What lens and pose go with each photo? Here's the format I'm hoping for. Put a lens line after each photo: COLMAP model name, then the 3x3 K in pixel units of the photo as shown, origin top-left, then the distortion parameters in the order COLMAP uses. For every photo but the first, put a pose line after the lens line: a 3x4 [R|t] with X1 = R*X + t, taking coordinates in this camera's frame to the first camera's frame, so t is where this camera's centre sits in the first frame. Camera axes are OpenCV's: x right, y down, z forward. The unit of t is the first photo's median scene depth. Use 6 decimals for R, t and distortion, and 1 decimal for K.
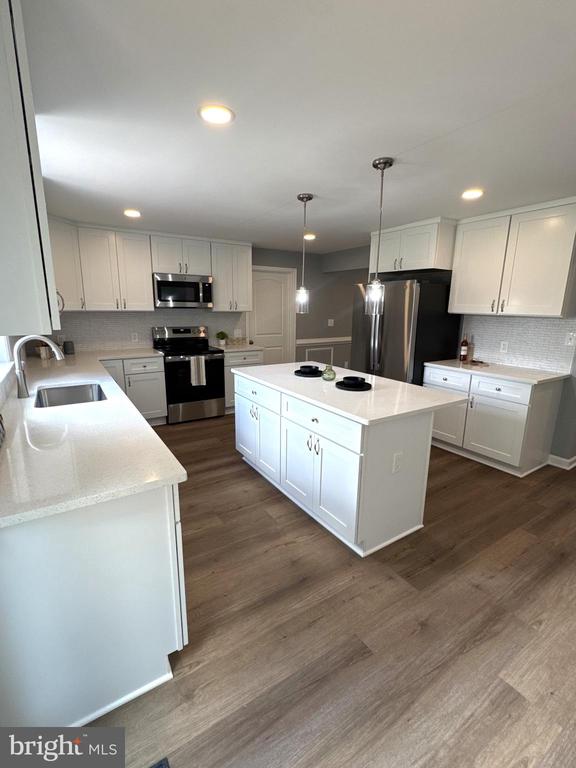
lens RADIAL K [[352.6, 0, 288.0], [0, 352.6, 384.0], [0, 0, 1]] dist [-0.003791, -0.000111]
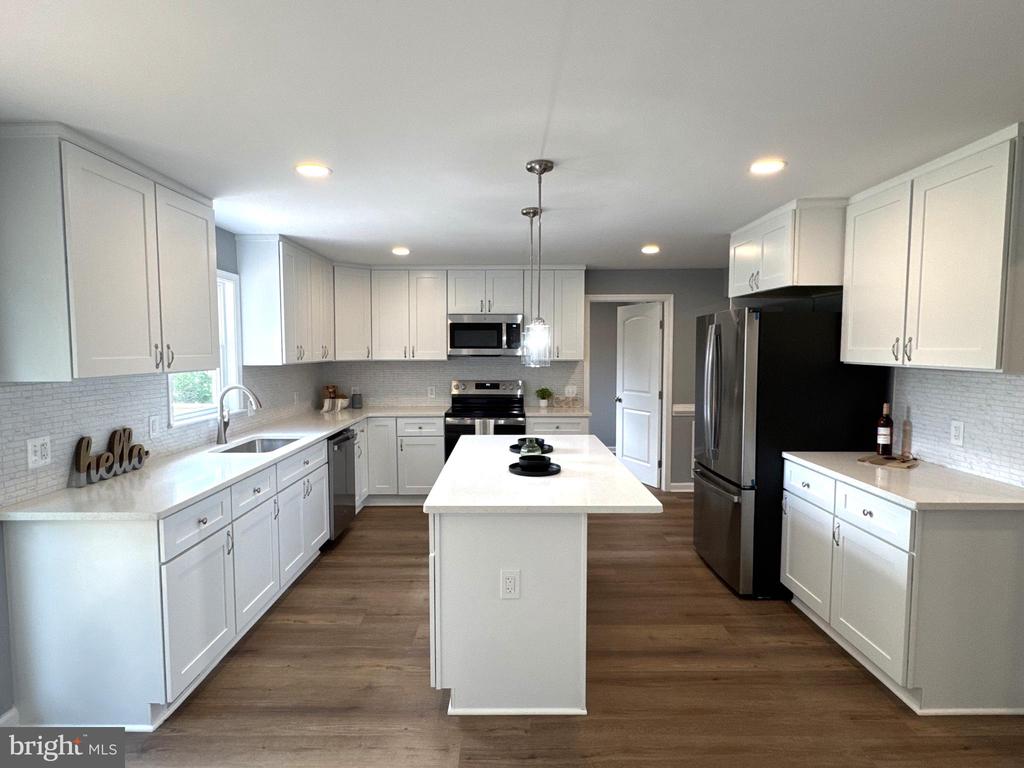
lens RADIAL K [[559.4, 0, 508.4], [0, 559.4, 385.8], [0, 0, 1]] dist [-0.004341, -0.000774]
pose [[0.839877, 0.022785, -0.542298, 0.467966], [-0.105928, 0.986788, -0.122593, -0.009422], [0.532340, 0.160408, 0.831194, 0.030545]]
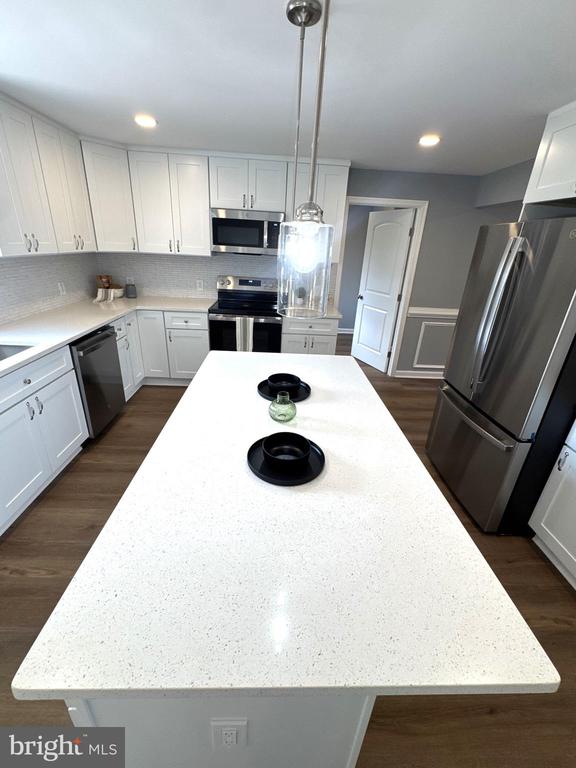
lens RADIAL K [[327.4, 0, 288.4], [0, 327.4, 383.1], [0, 0, 1]] dist [-0.003451, -0.000053]
pose [[0.856992, 0.234149, -0.459063, 0.233141], [-0.152179, 0.966075, 0.208664, -0.115037], [0.492348, -0.108964, 0.863551, 0.413832]]
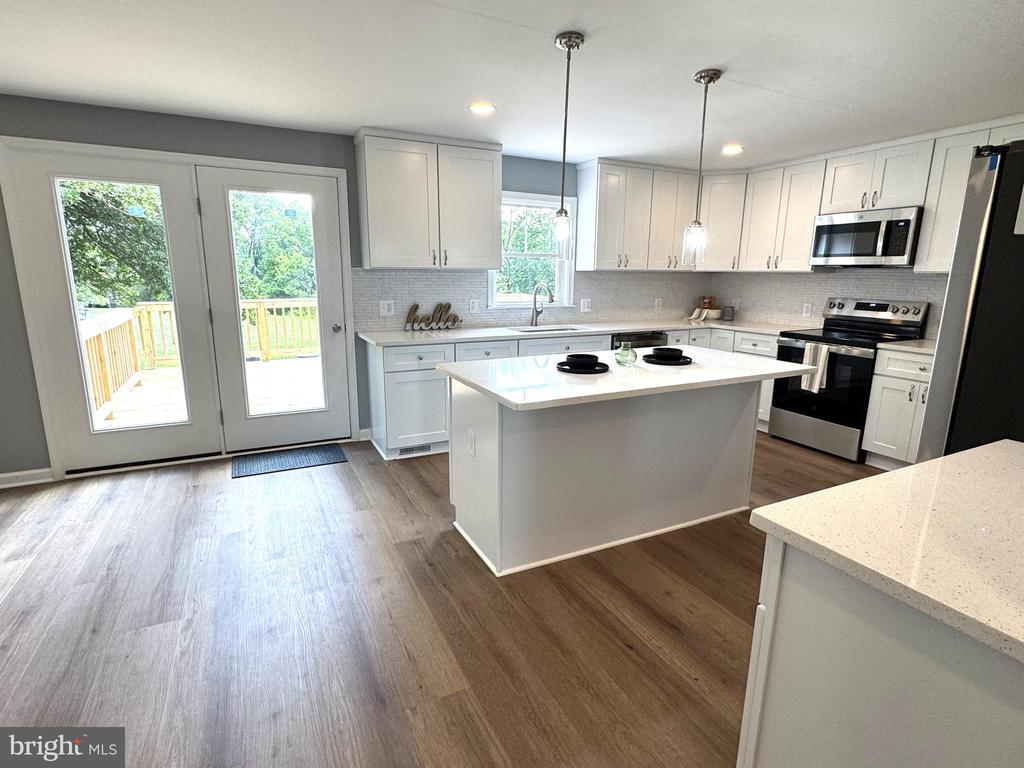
lens RADIAL K [[521.1, 0, 512.0], [0, 521.1, 384.0], [0, 0, 1]] dist [-0.000617, -0.000243]
pose [[-0.103590, 0.196533, -0.975010, 0.767292], [-0.224005, 0.950489, 0.215390, -0.096870], [0.969067, 0.240719, -0.054436, 0.599276]]
